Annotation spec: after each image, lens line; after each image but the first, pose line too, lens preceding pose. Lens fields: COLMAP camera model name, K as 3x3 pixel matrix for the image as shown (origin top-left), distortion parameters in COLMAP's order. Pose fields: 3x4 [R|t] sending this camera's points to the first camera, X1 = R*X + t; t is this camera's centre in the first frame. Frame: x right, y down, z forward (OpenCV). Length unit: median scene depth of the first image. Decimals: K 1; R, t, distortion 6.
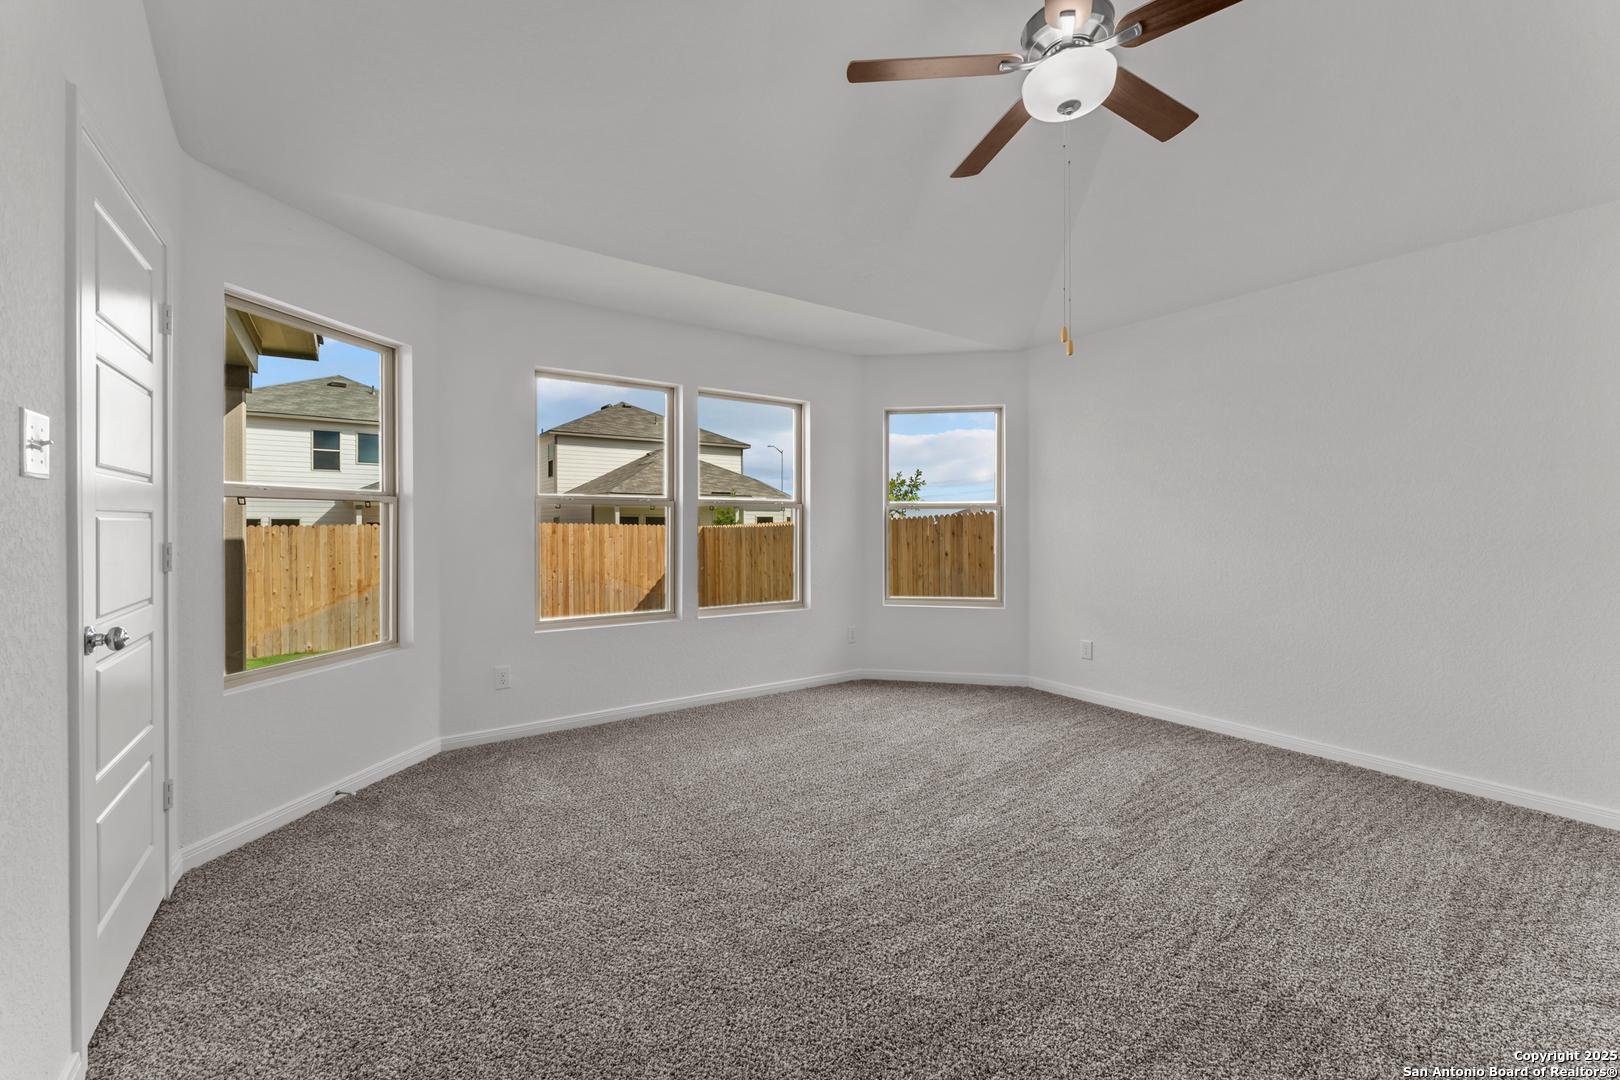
lens RADIAL K [[660.8, 0, 805.3], [0, 660.8, 529.9], [0, 0, 1]] dist [-0.000757, 0.000633]
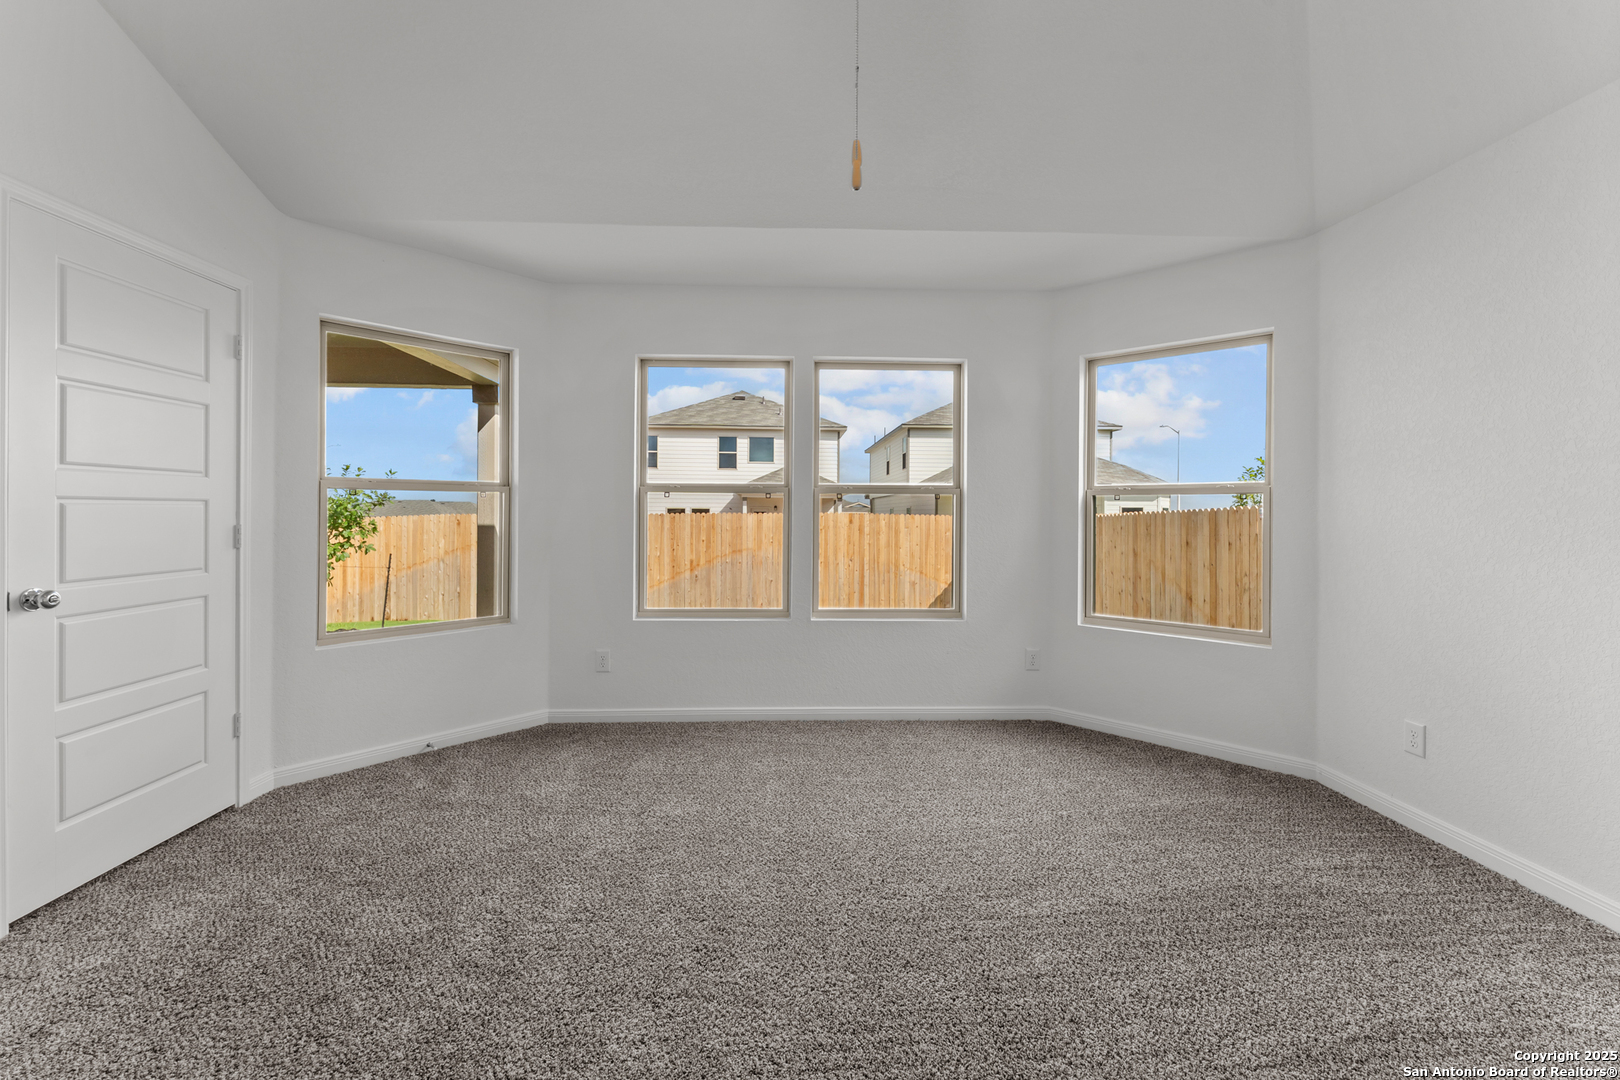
lens RADIAL K [[660.8, 0, 815.9], [0, 660.8, 519.4], [0, 0, 1]] dist [-0.000757, 0.000633]
pose [[0.843515, 0.010231, -0.537008, 0.147692], [-0.011305, 0.999935, 0.001293, -0.000765], [0.536986, 0.004980, 0.843576, 0.123046]]
